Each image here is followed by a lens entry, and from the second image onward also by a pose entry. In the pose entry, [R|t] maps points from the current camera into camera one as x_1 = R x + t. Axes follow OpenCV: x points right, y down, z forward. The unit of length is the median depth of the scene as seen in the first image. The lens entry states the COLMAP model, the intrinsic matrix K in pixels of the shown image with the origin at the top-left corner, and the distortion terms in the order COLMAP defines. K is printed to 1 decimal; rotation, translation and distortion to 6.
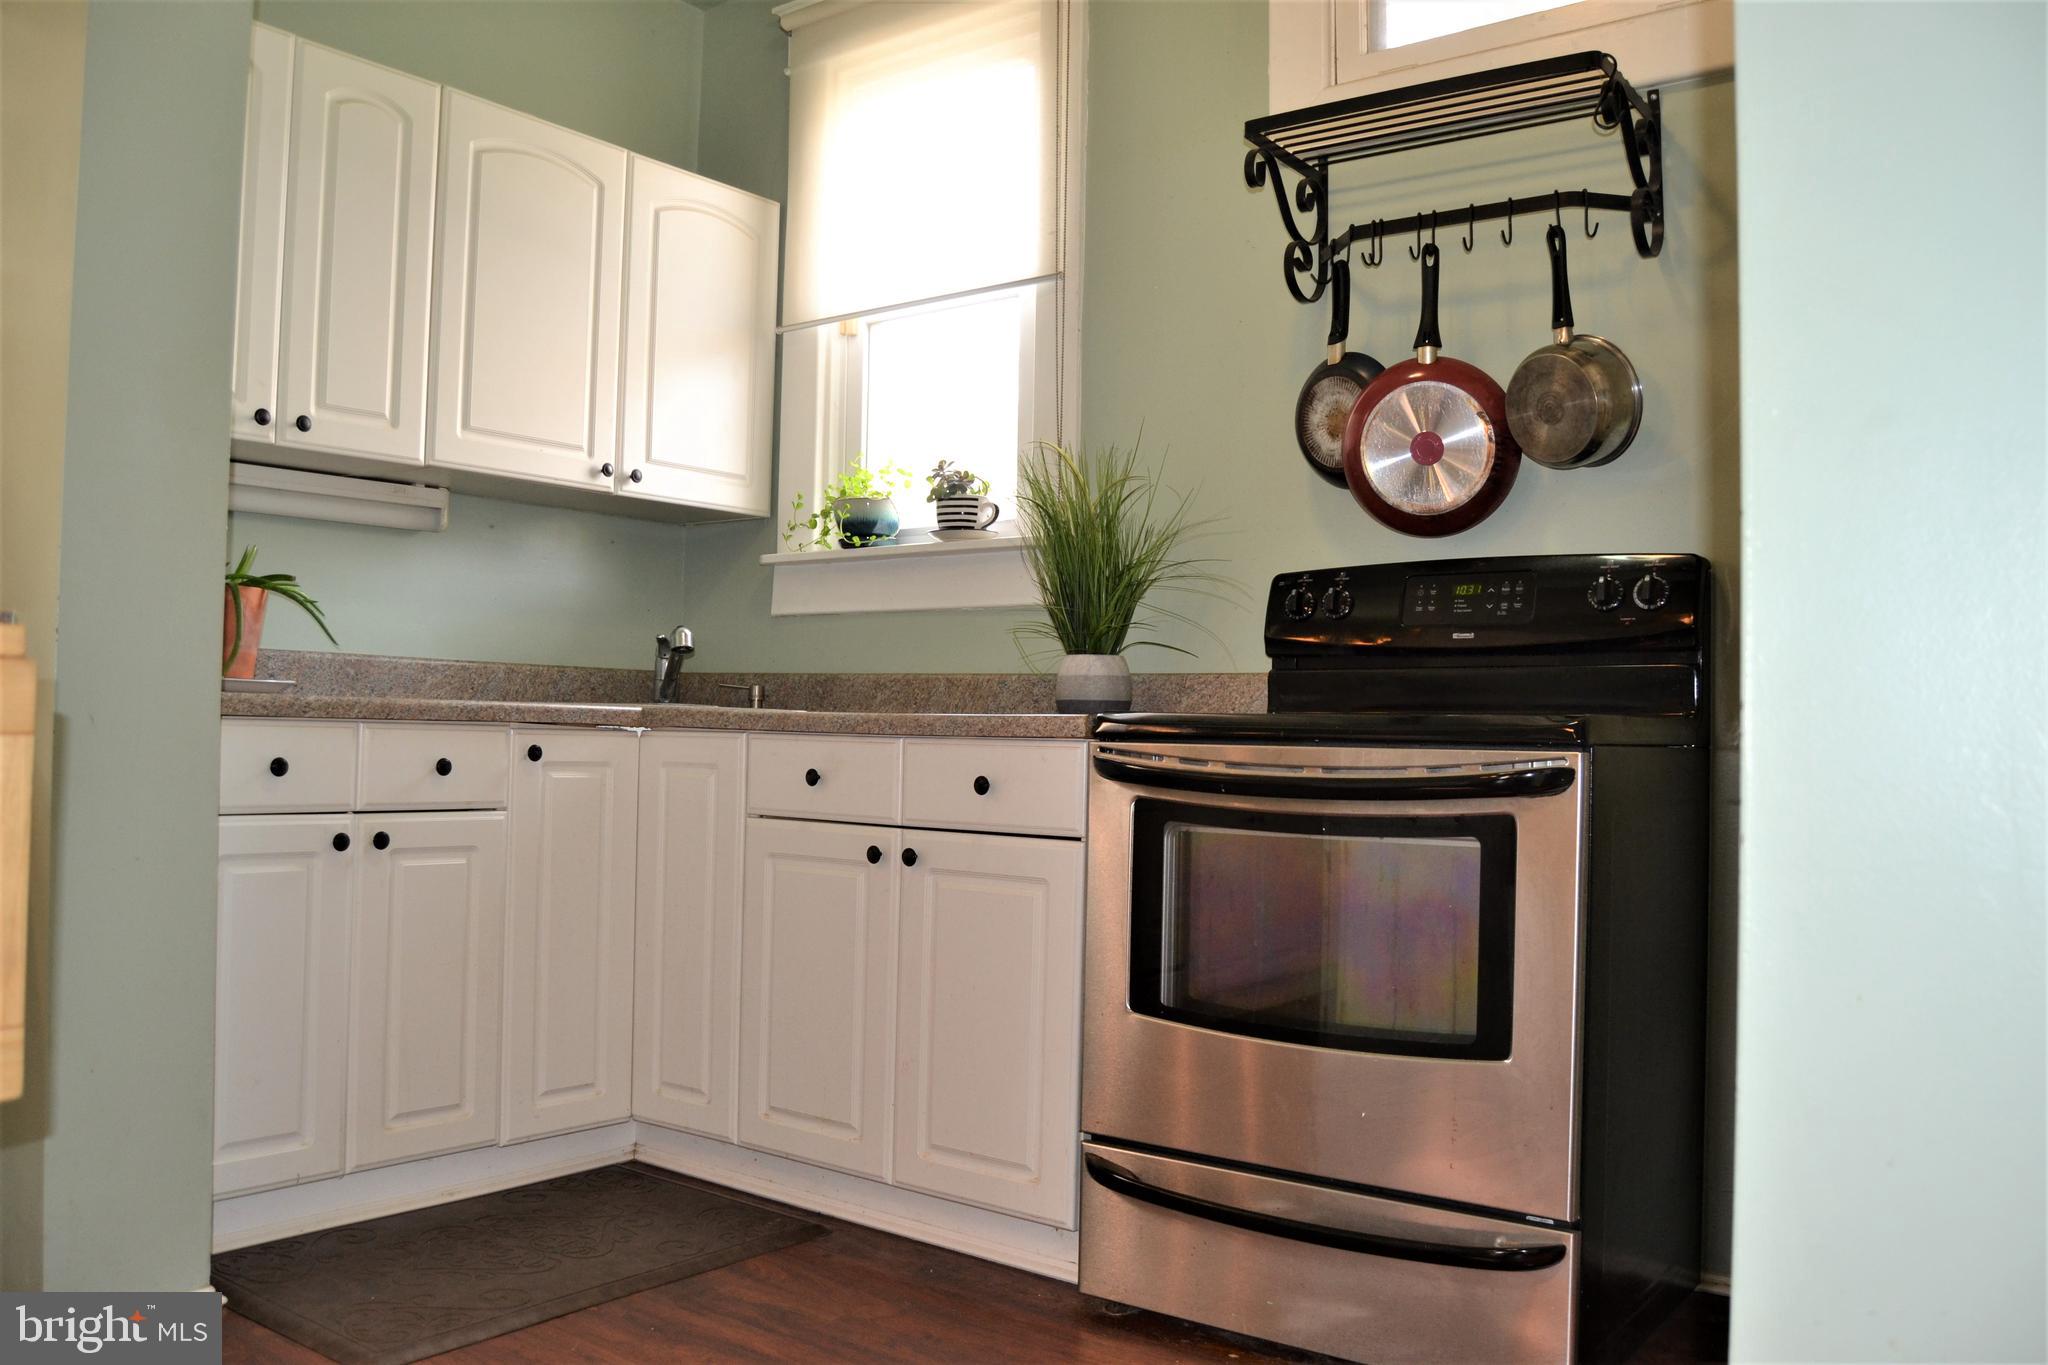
lens RADIAL K [[1652.6, 0, 1005.5], [0, 1652.6, 675.7], [0, 0, 1]] dist [-0.099525, 0.047190]
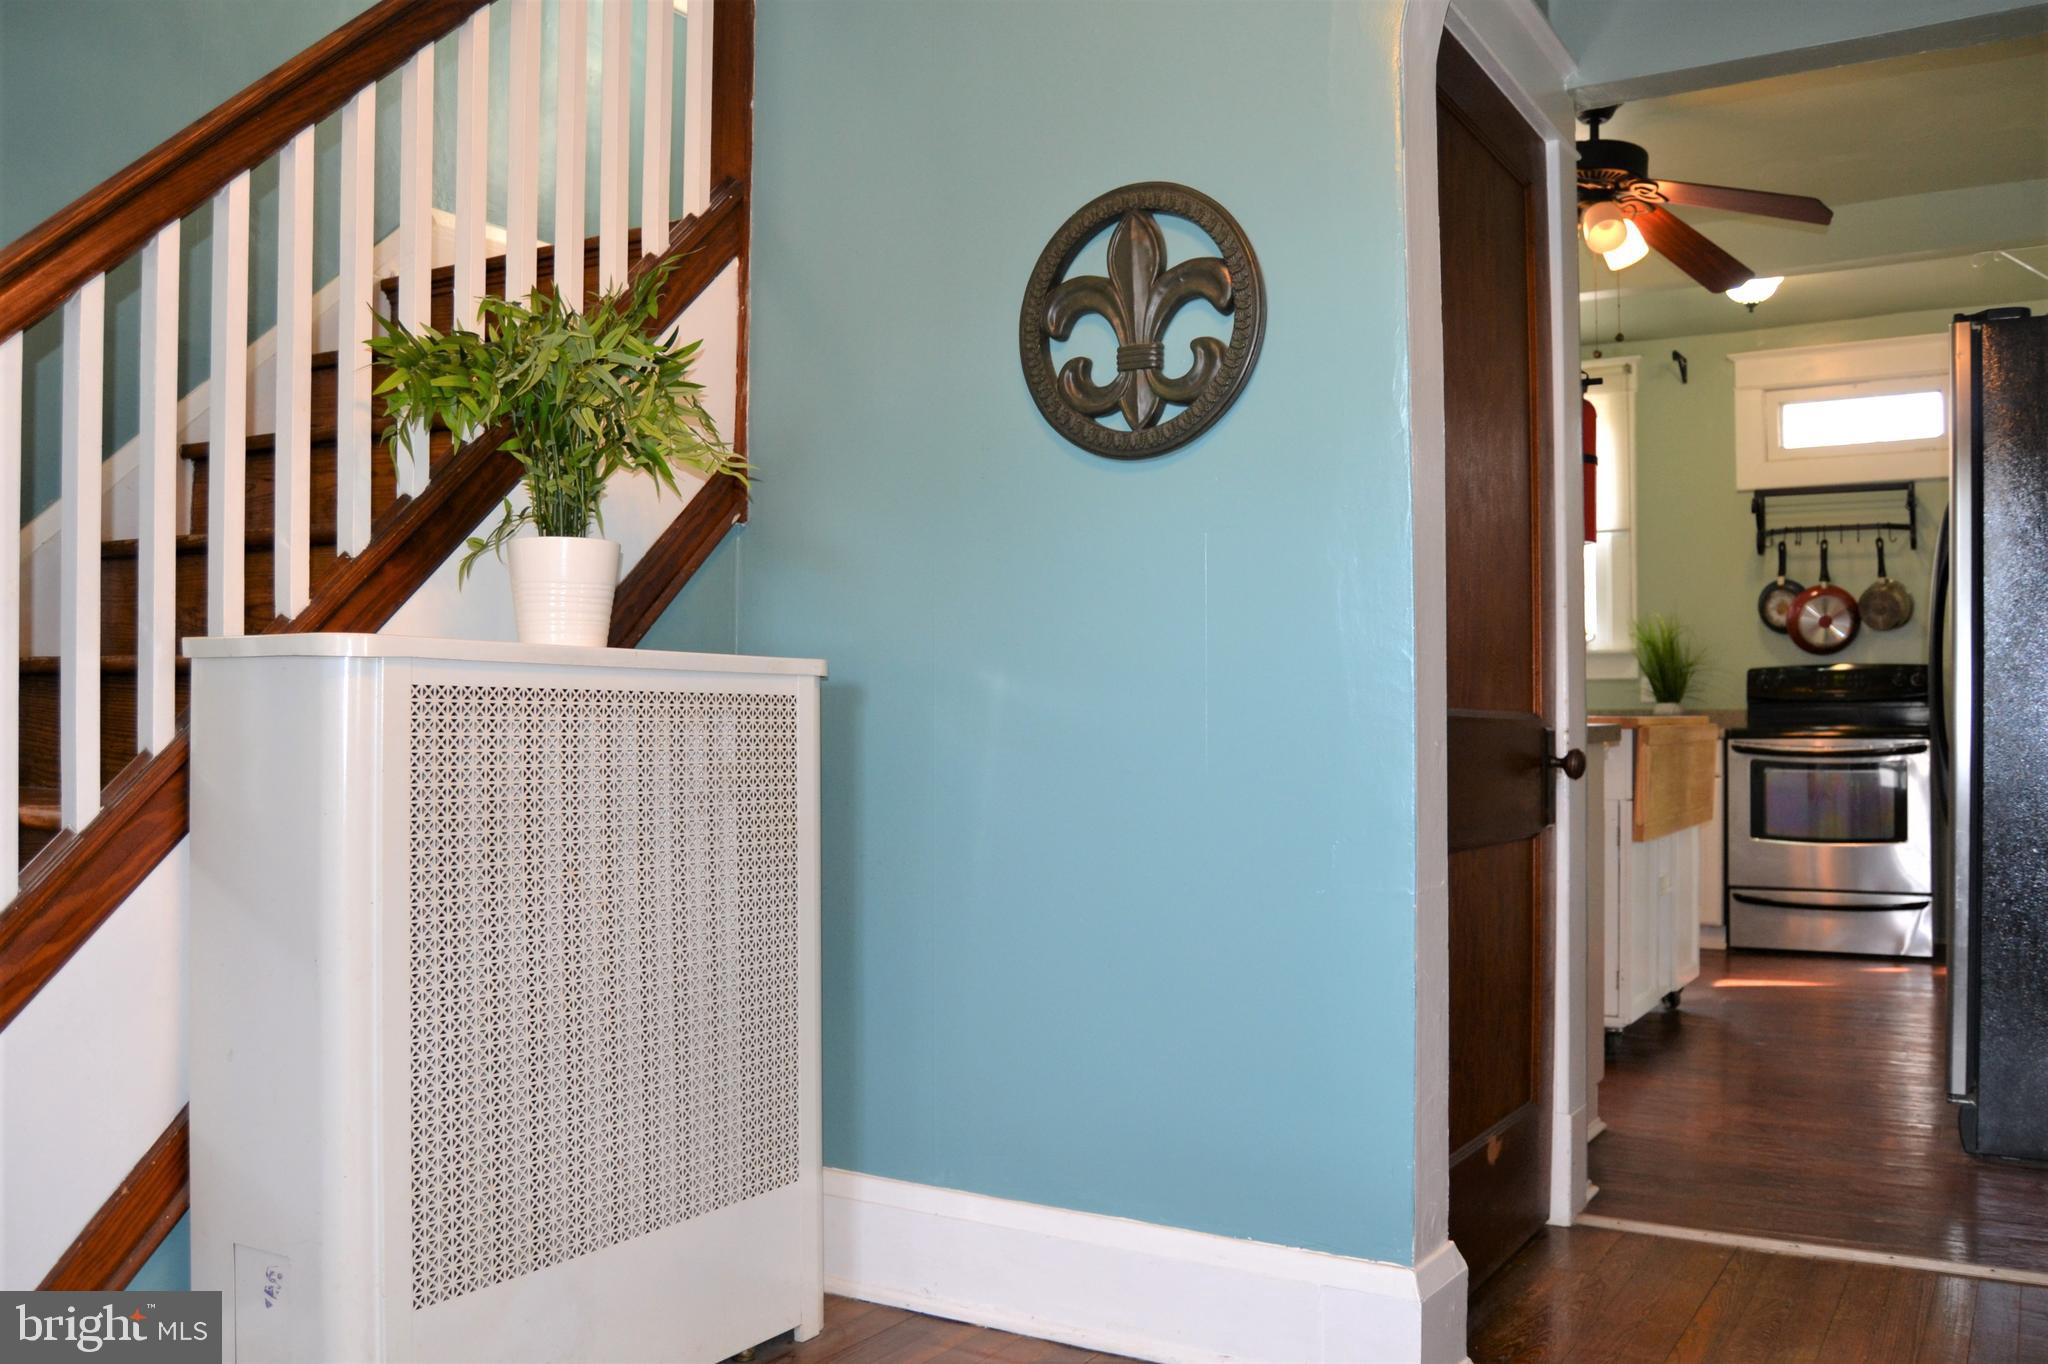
lens RADIAL K [[1743.0, 0, 1016.6], [0, 1743.0, 700.1], [0, 0, 1]] dist [-0.088692, 0.027563]
pose [[0.993510, -0.015381, 0.112704, -1.255347], [0.014040, 0.999821, 0.012680, -0.066926], [-0.112879, -0.011016, 0.993548, -1.453418]]
